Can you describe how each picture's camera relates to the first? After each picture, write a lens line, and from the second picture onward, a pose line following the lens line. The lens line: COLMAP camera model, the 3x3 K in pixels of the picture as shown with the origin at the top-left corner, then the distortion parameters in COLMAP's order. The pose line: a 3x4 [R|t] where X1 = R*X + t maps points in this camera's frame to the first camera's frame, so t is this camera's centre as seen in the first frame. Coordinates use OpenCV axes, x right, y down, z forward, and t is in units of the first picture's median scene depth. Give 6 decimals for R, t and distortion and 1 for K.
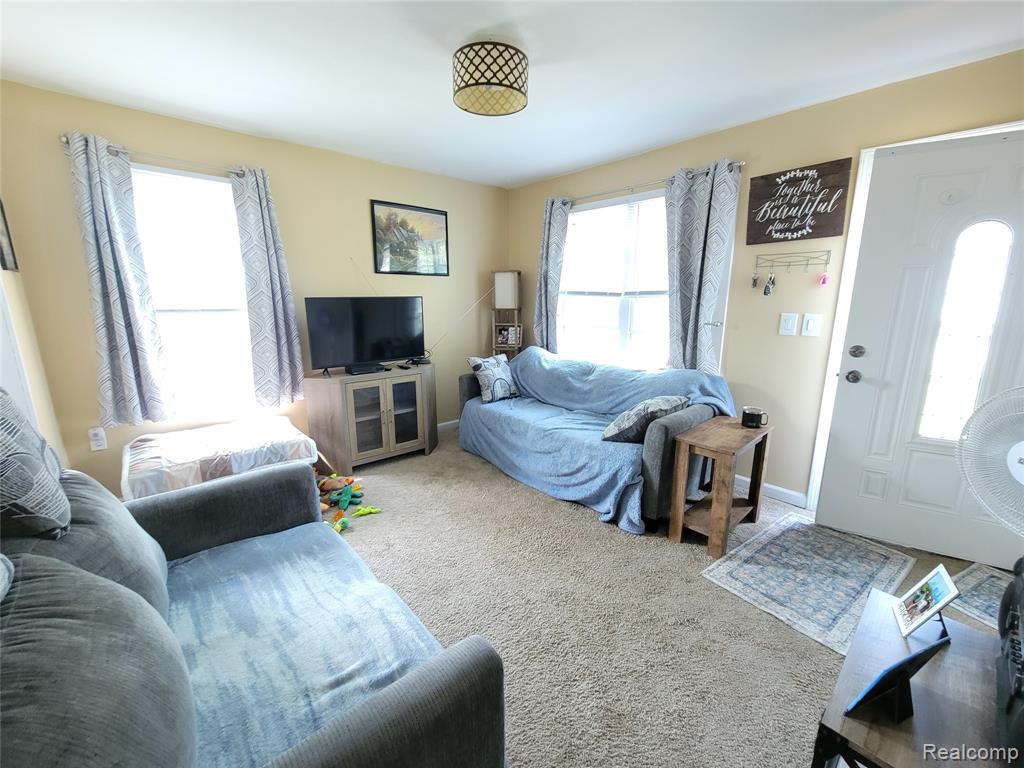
lens RADIAL K [[415.4, 0, 515.4], [0, 415.4, 384.7], [0, 0, 1]] dist [0.001159, 0.000277]
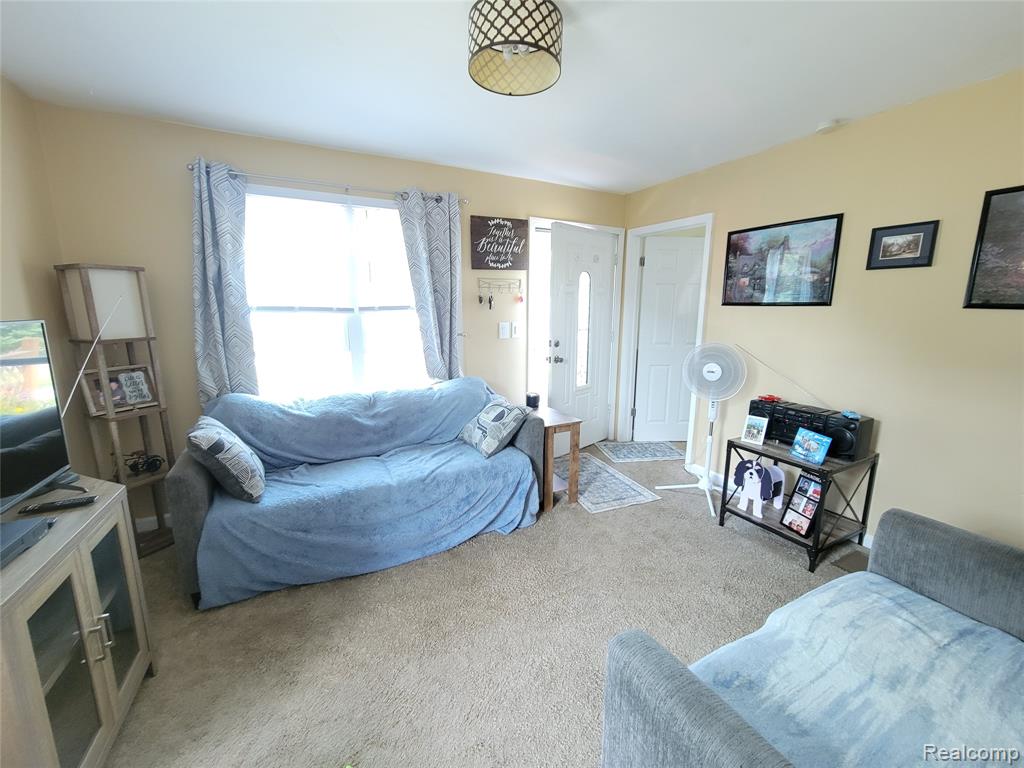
lens RADIAL K [[415.4, 0, 513.6], [0, 415.4, 382.7], [0, 0, 1]] dist [0.001159, 0.000277]
pose [[0.245622, -0.178927, 0.952709, -0.677946], [0.207572, 0.969729, 0.128609, -0.152776], [-0.946881, 0.166166, 0.275327, 0.641590]]
